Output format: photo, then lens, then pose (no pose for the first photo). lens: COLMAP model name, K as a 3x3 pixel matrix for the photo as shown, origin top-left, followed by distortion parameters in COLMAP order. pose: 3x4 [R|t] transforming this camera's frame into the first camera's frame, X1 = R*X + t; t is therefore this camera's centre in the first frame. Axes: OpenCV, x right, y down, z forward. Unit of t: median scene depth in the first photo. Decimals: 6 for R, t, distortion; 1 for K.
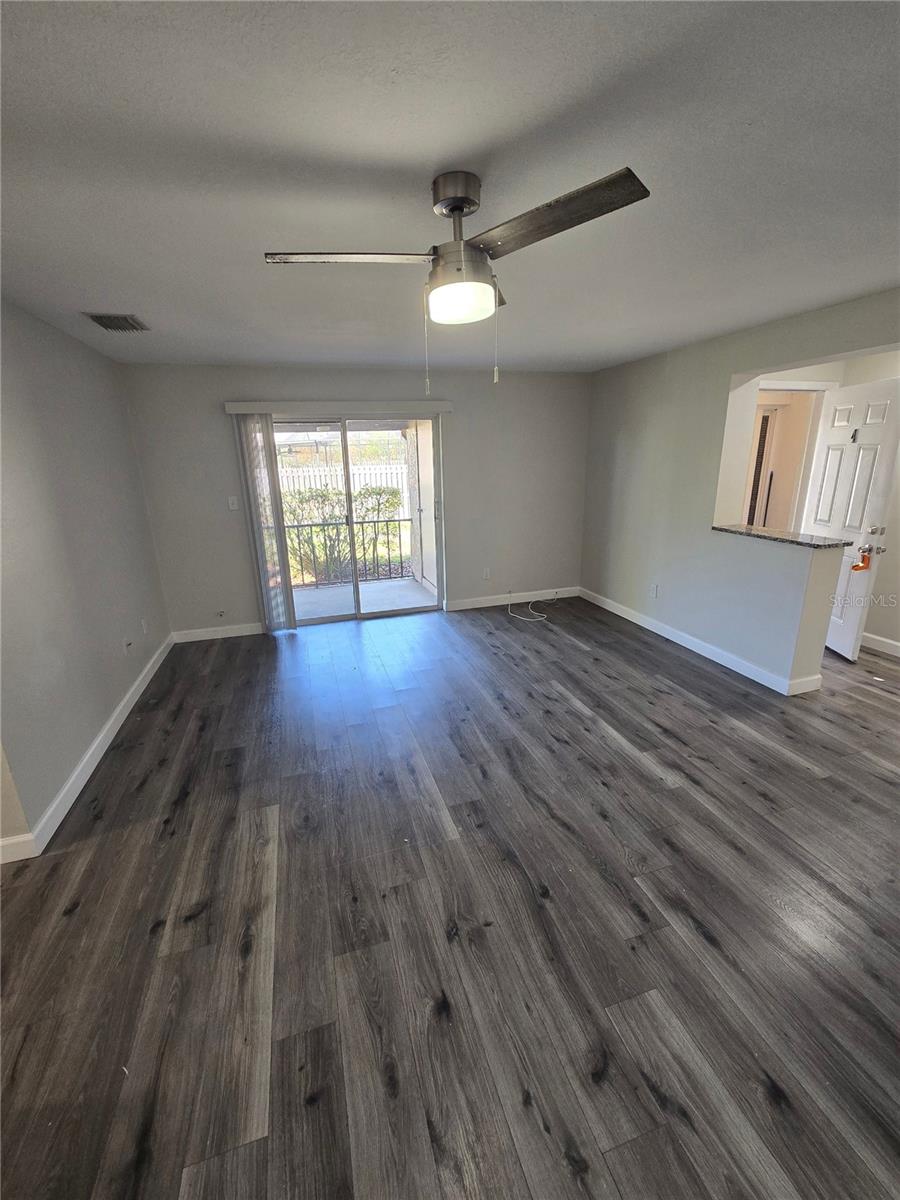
lens RADIAL K [[491.9, 0, 451.6], [0, 491.9, 601.6], [0, 0, 1]] dist [-0.006982, 0.003065]
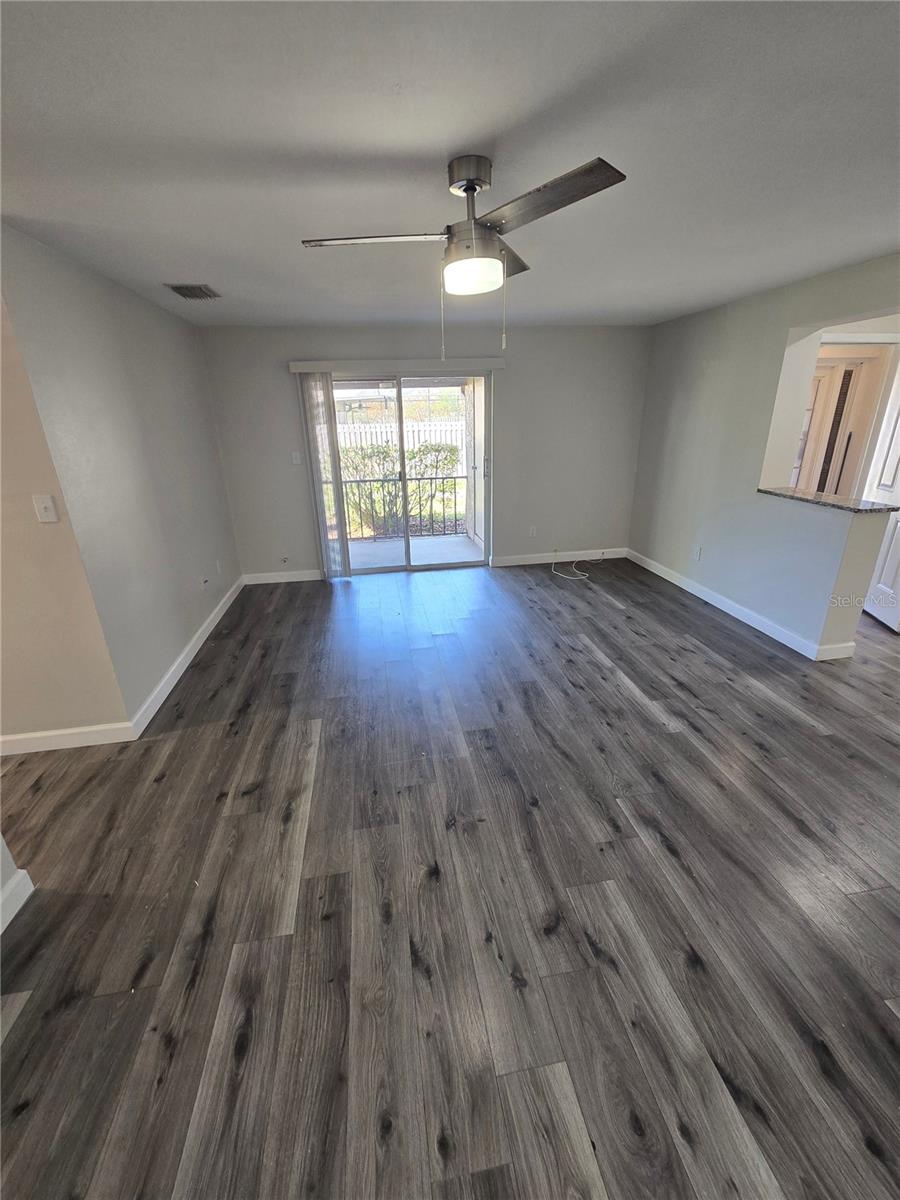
lens RADIAL K [[491.9, 0, 453.9], [0, 491.9, 603.0], [0, 0, 1]] dist [-0.006982, 0.003065]
pose [[0.991429, 0.049598, -0.120866, 0.108266], [-0.039460, 0.995610, 0.084874, 0.028992], [0.124545, -0.079377, 0.989034, -0.124442]]
